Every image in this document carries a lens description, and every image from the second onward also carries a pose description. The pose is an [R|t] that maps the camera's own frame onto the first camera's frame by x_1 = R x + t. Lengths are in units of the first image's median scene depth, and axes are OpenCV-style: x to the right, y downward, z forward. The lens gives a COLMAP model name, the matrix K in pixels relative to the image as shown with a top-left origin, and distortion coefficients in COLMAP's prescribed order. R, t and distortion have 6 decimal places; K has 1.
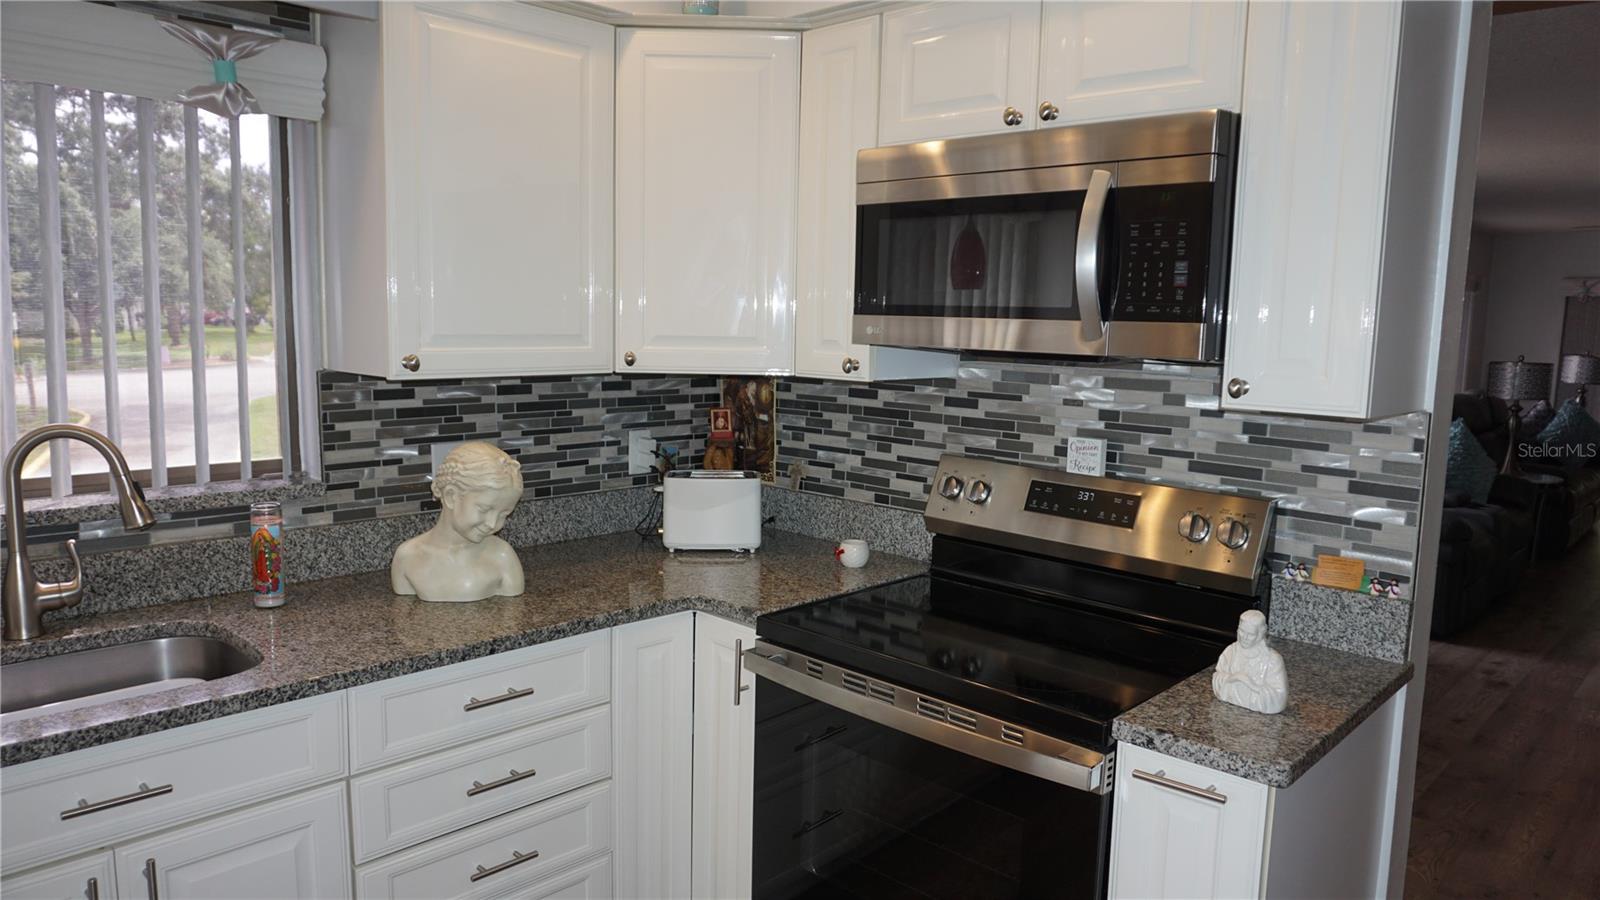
lens RADIAL K [[1082.0, 0, 799.3], [0, 1082.0, 460.2], [0, 0, 1]] dist [-0.054980, 0.042667]
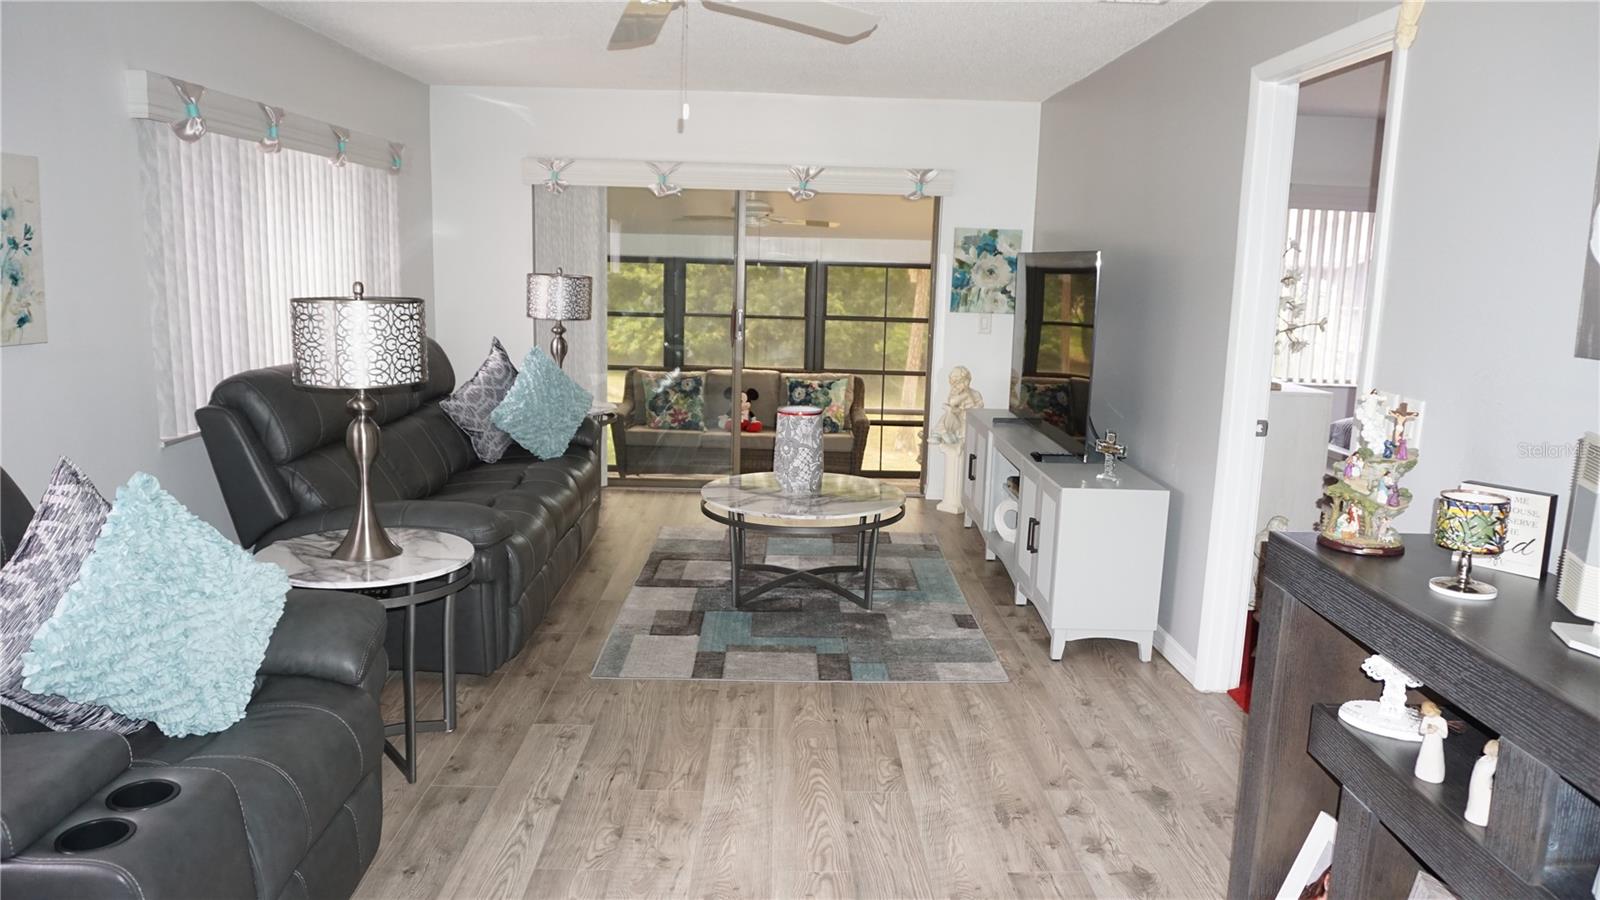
lens RADIAL K [[1075.7, 0, 803.5], [0, 1075.7, 459.3], [0, 0, 1]] dist [-0.066539, 0.035732]
pose [[0.706646, -0.130299, 0.695466, 0.399084], [0.081717, 0.991350, 0.102703, -0.044310], [-0.702832, -0.015743, 0.711181, 0.455291]]
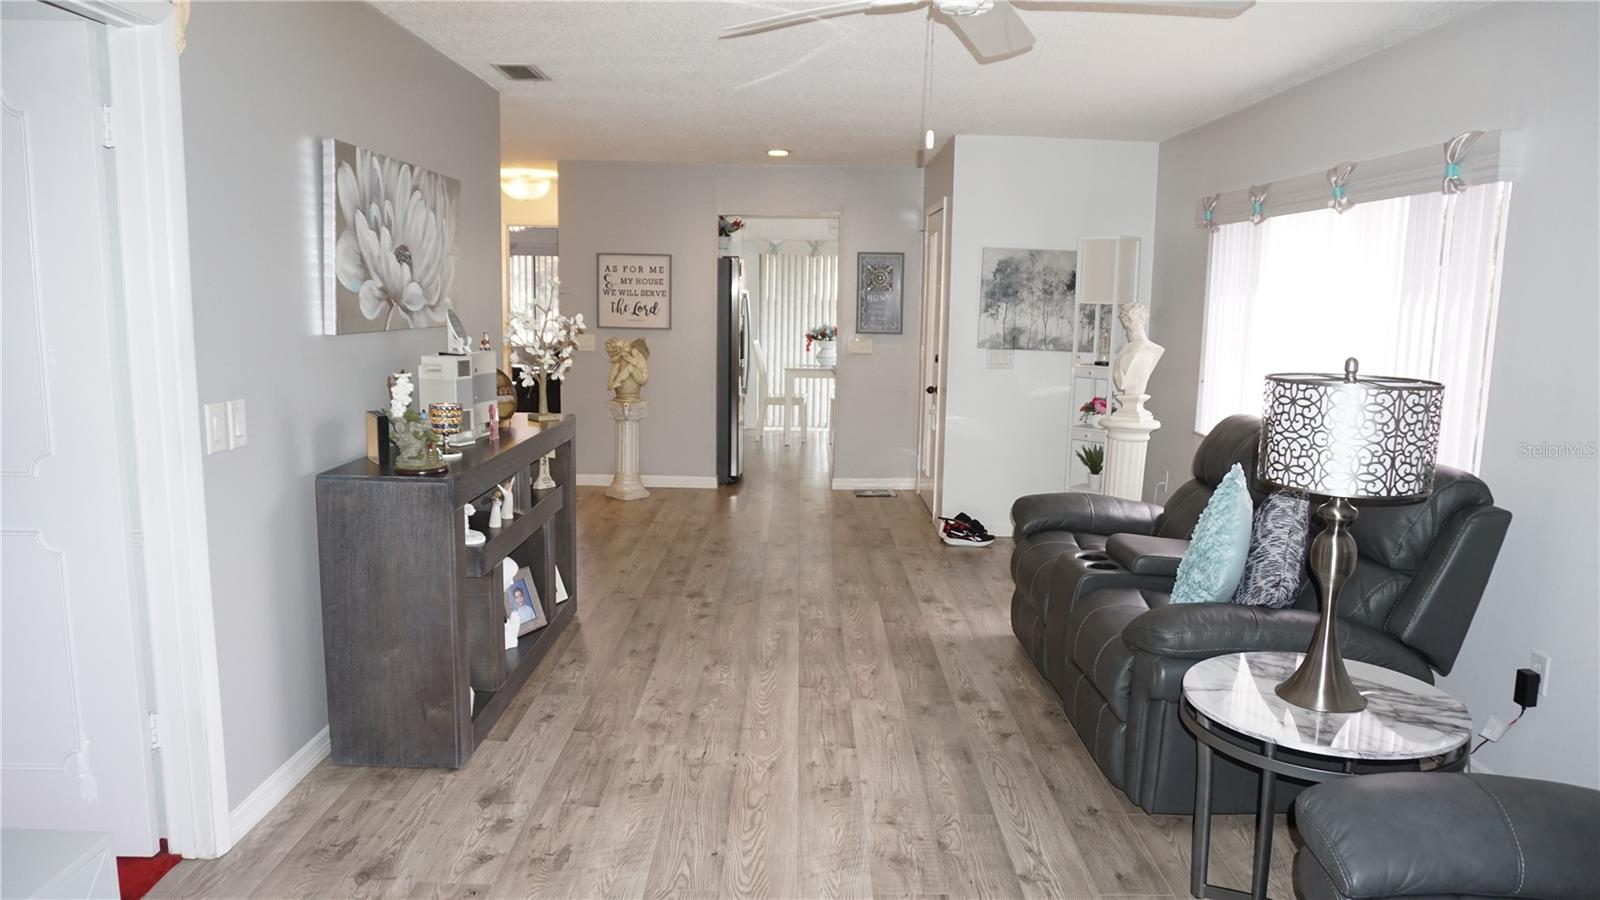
lens RADIAL K [[1075.7, 0, 803.5], [0, 1075.7, 459.3], [0, 0, 1]] dist [-0.066539, 0.035732]
pose [[-0.718901, 0.071713, -0.691403, 0.826957], [-0.125425, 0.964955, 0.230499, -0.096723], [0.683703, 0.252426, -0.684713, 0.892874]]
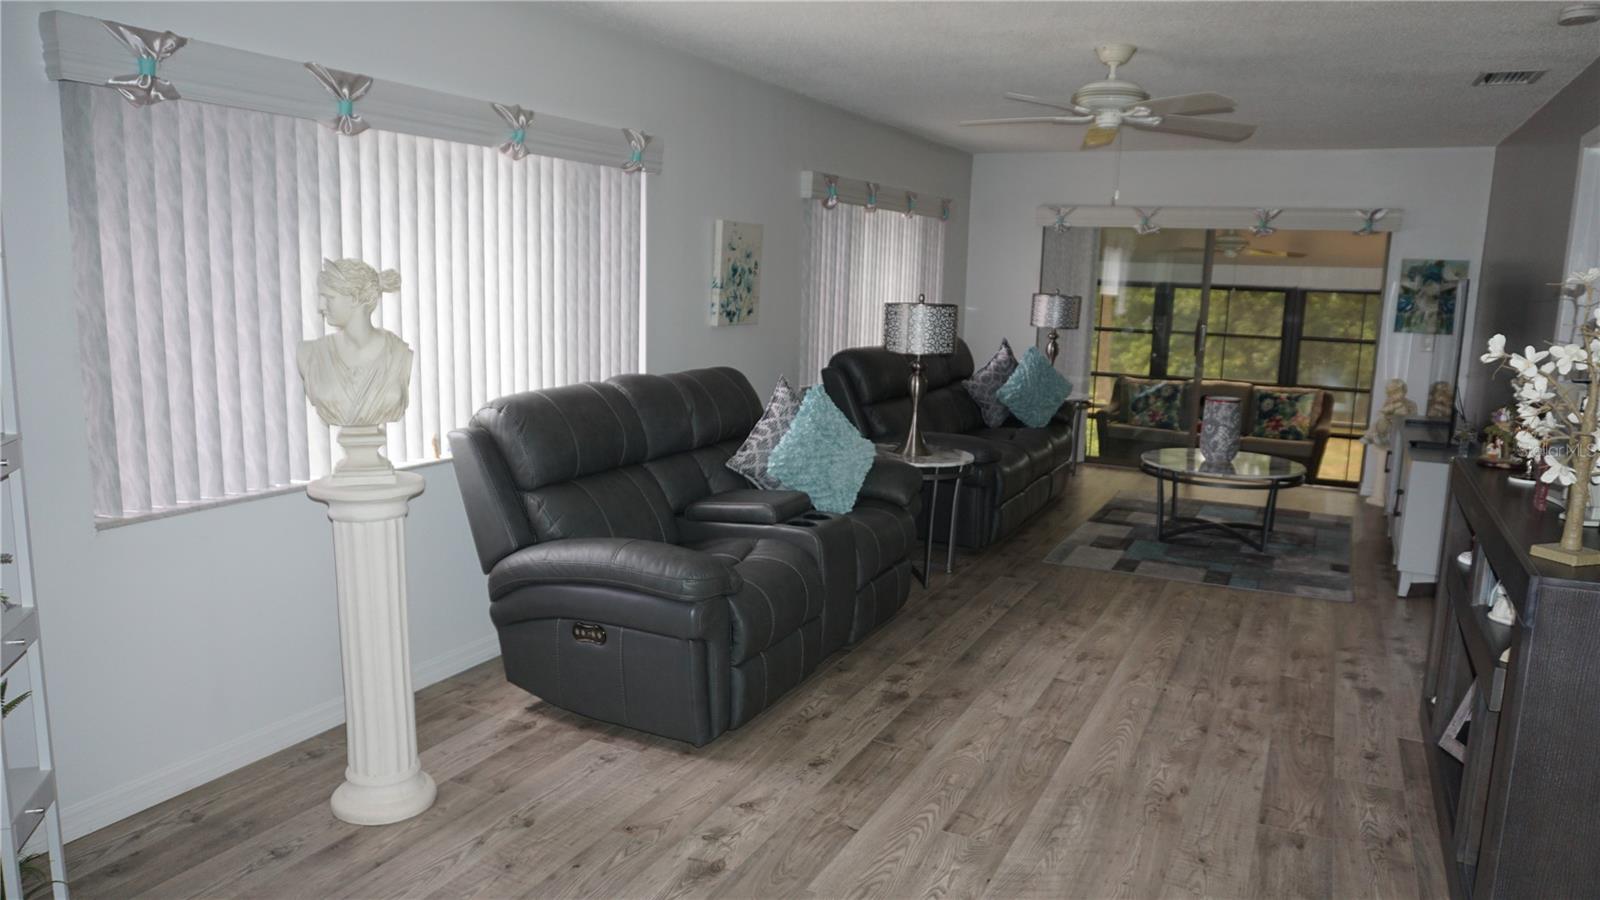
lens RADIAL K [[1075.7, 0, 803.5], [0, 1075.7, 459.3], [0, 0, 1]] dist [-0.066539, 0.035732]
pose [[0.953371, -0.047770, 0.297997, 0.297489], [0.033495, 0.998042, 0.052831, -0.019490], [-0.299937, -0.040386, 0.953104, 0.245975]]
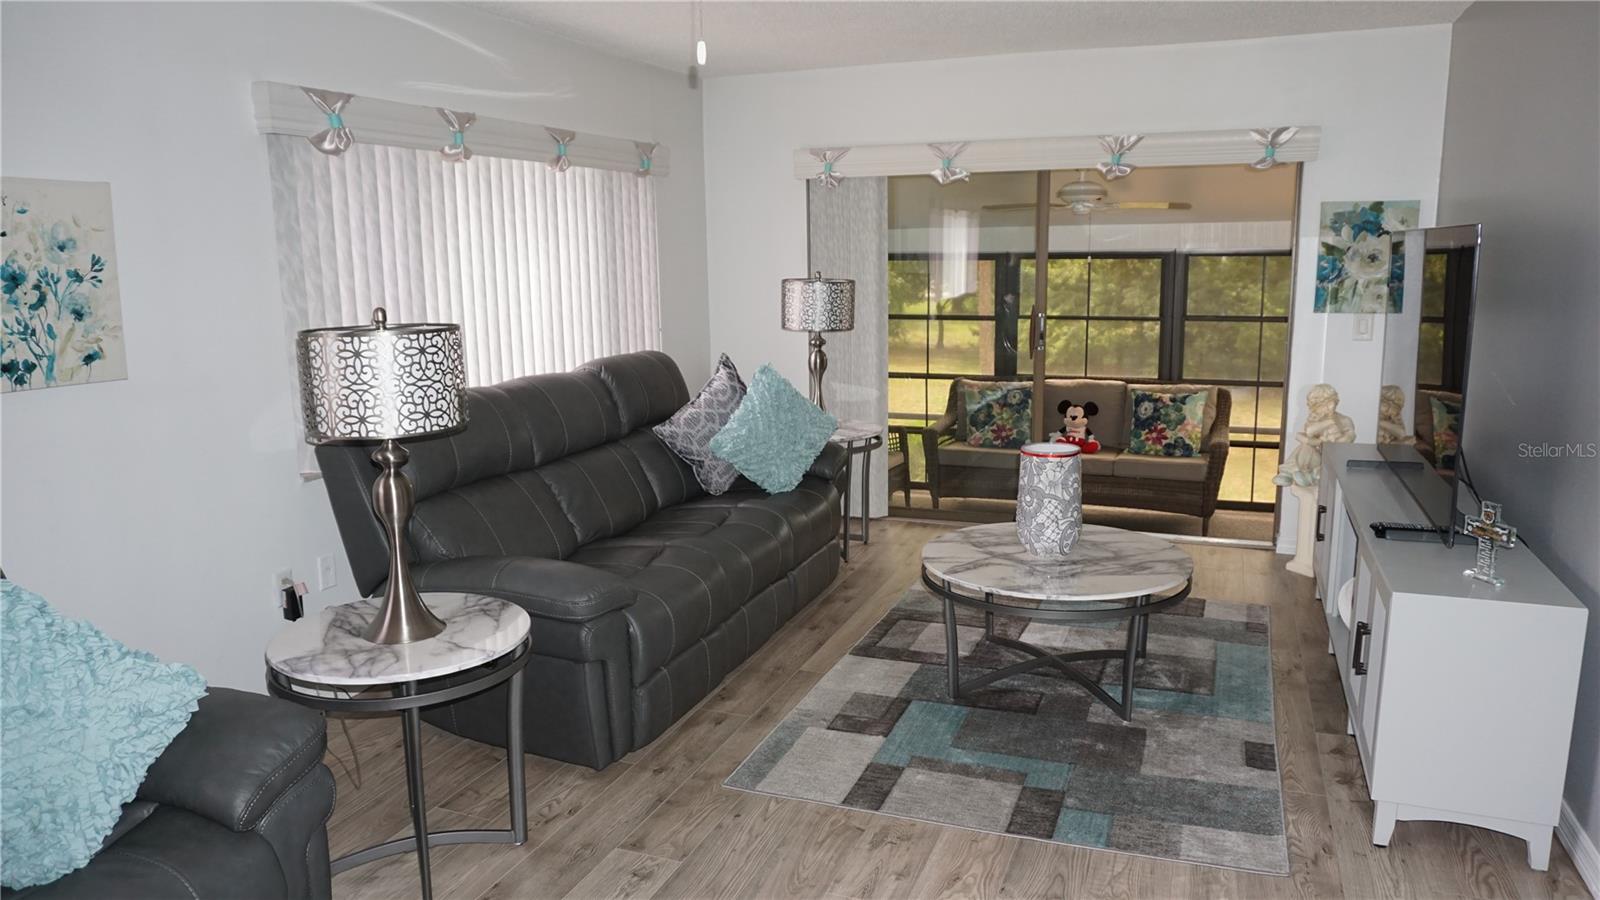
lens RADIAL K [[1075.7, 0, 803.5], [0, 1075.7, 459.3], [0, 0, 1]] dist [-0.066539, 0.035732]
pose [[0.921755, -0.108161, 0.372383, 0.536819], [0.086717, 0.993487, 0.073916, -0.048638], [-0.377953, -0.035840, 0.925131, 0.494169]]
